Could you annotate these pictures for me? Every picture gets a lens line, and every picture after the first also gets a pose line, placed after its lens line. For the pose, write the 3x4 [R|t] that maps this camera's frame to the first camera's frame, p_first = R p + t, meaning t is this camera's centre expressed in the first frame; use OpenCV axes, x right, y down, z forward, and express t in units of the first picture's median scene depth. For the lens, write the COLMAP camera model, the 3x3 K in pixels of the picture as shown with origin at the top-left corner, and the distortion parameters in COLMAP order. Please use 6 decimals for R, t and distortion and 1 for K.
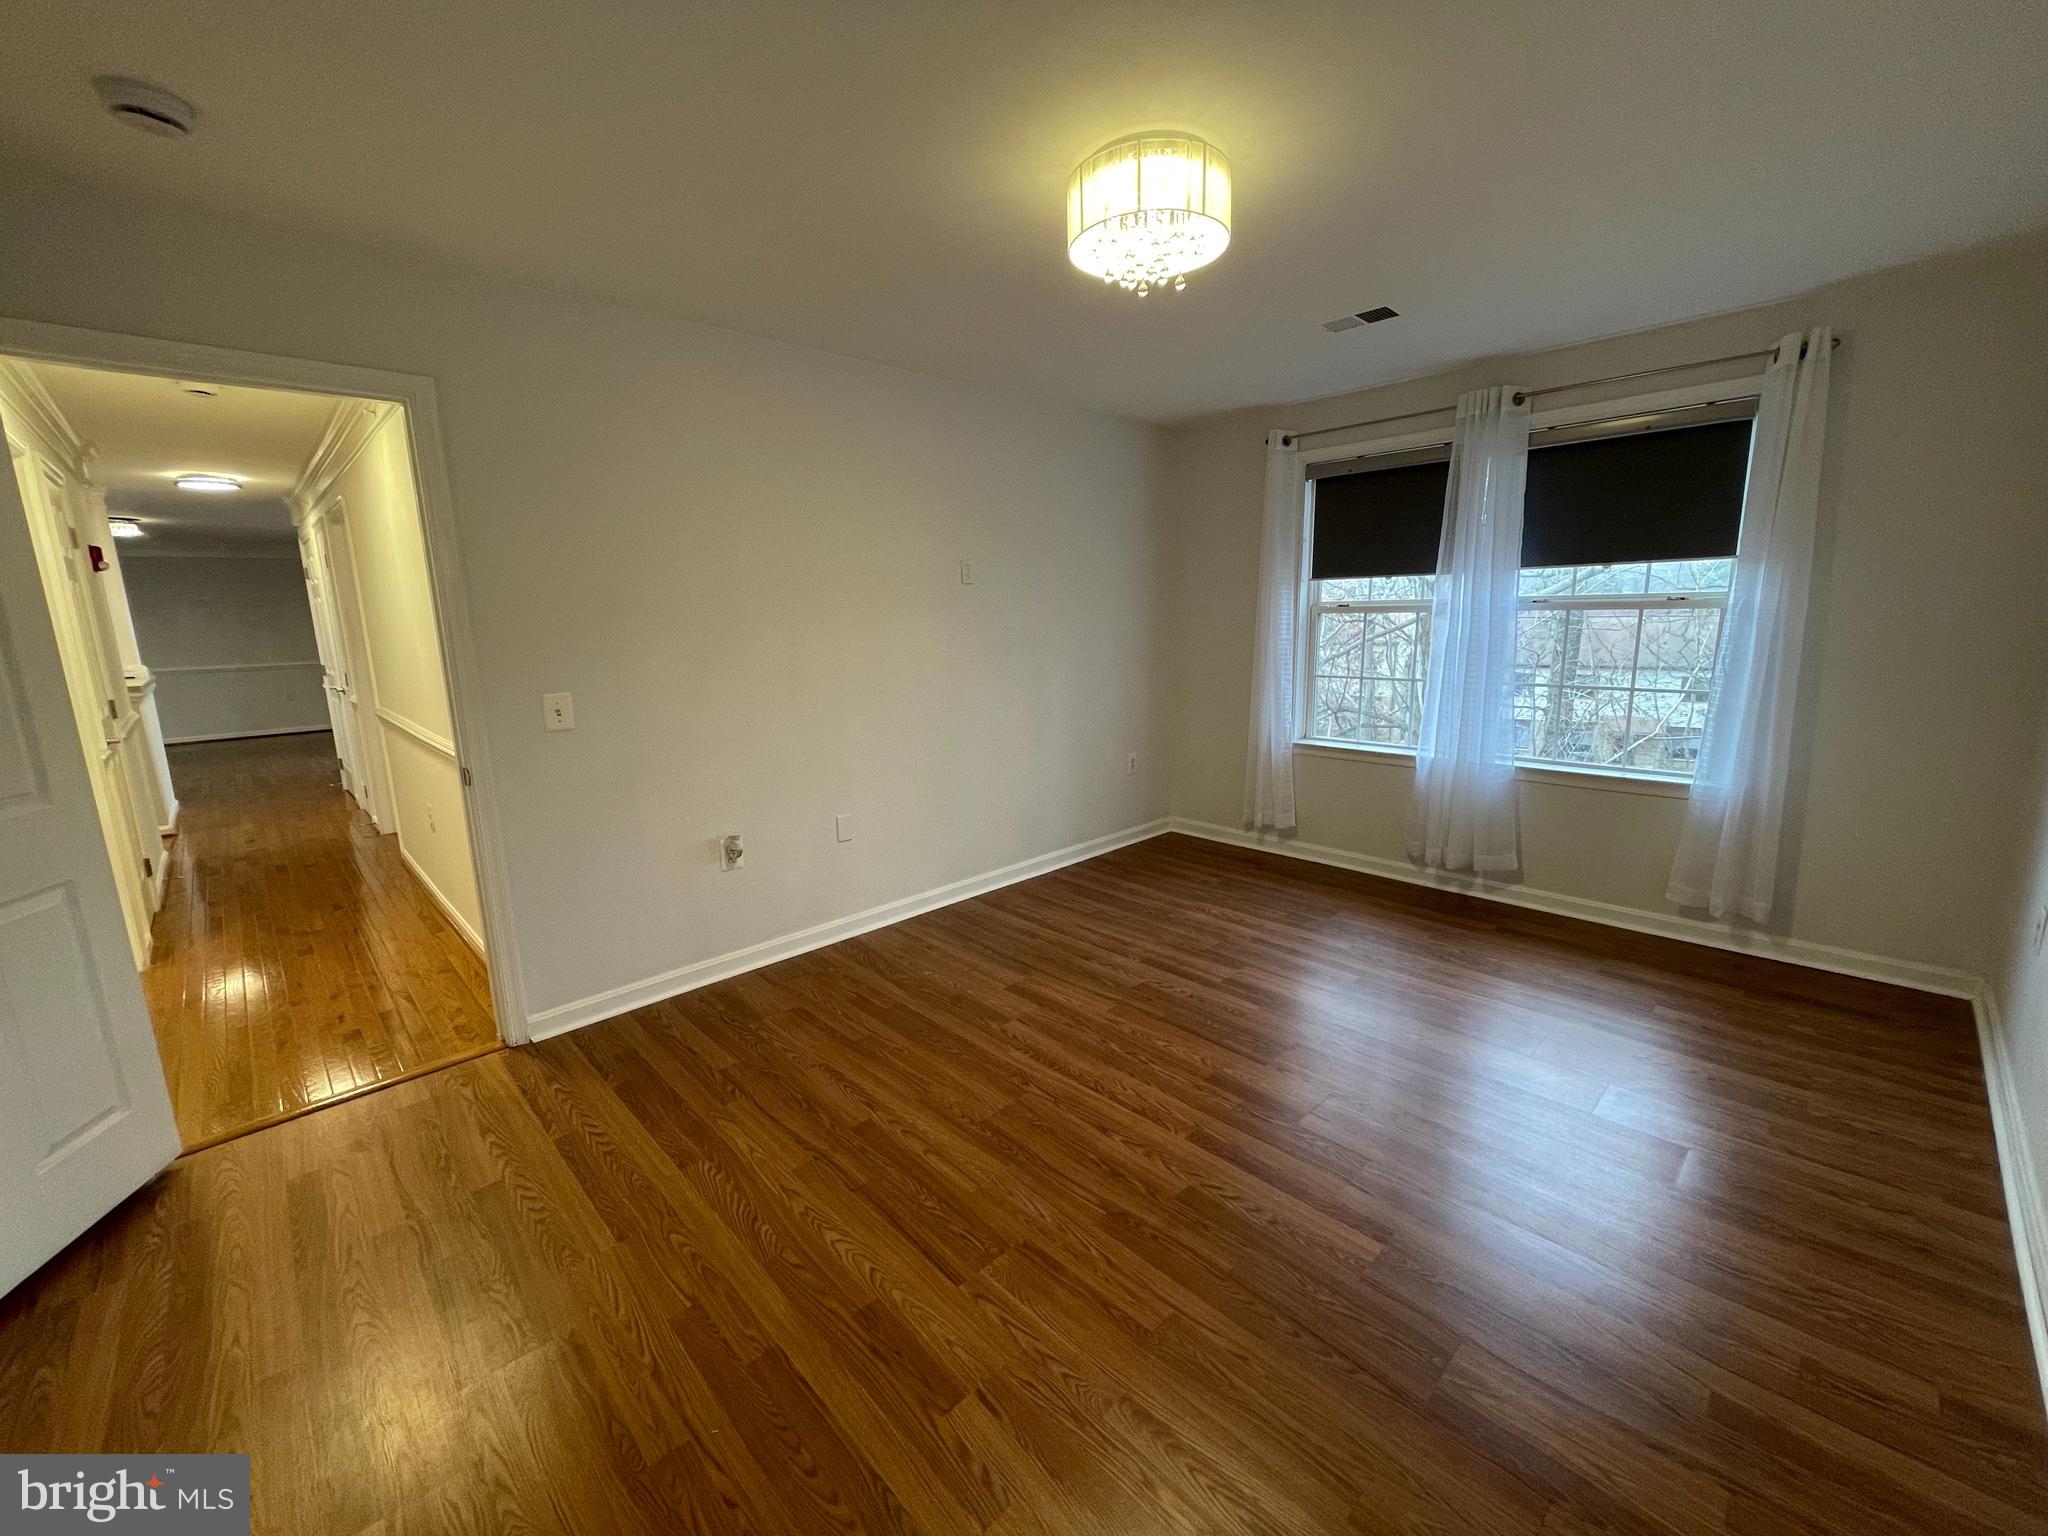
lens RADIAL K [[822.3, 0, 1027.4], [0, 822.3, 772.7], [0, 0, 1]] dist [-0.004381, -0.000266]
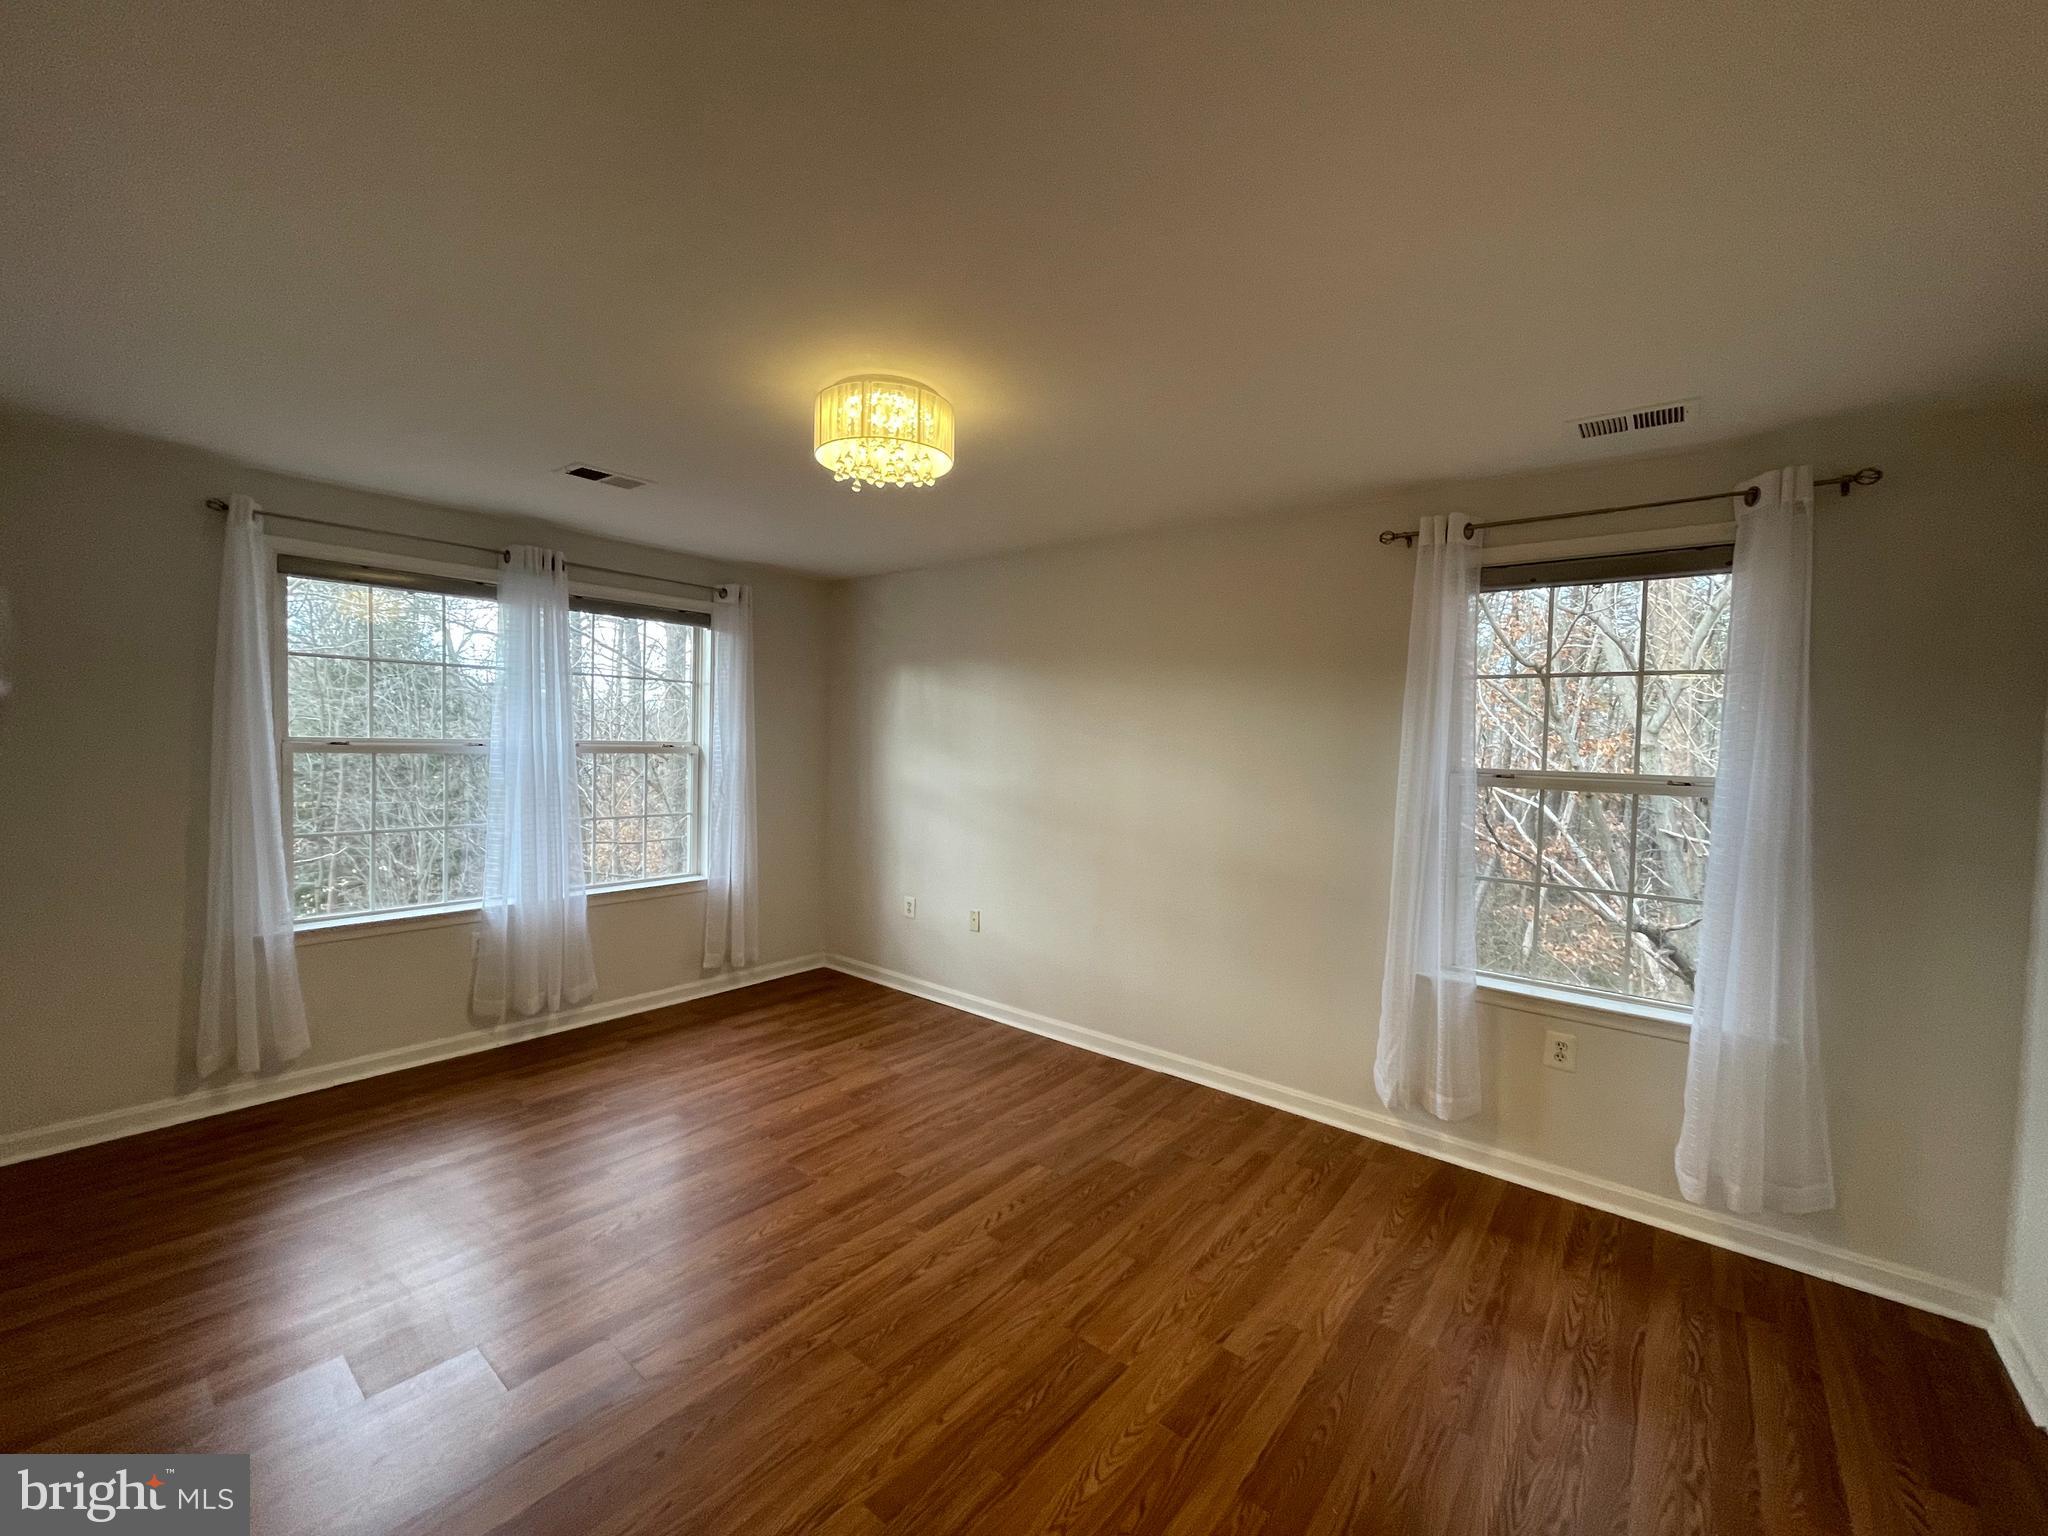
lens RADIAL K [[822.3, 0, 1029.4], [0, 822.3, 773.2], [0, 0, 1]] dist [-0.004381, -0.000266]
pose [[-0.119887, -0.021946, 0.992545, -0.897148], [0.170863, 0.984382, 0.042403, -0.184360], [-0.977974, 0.174673, -0.114264, 0.866910]]
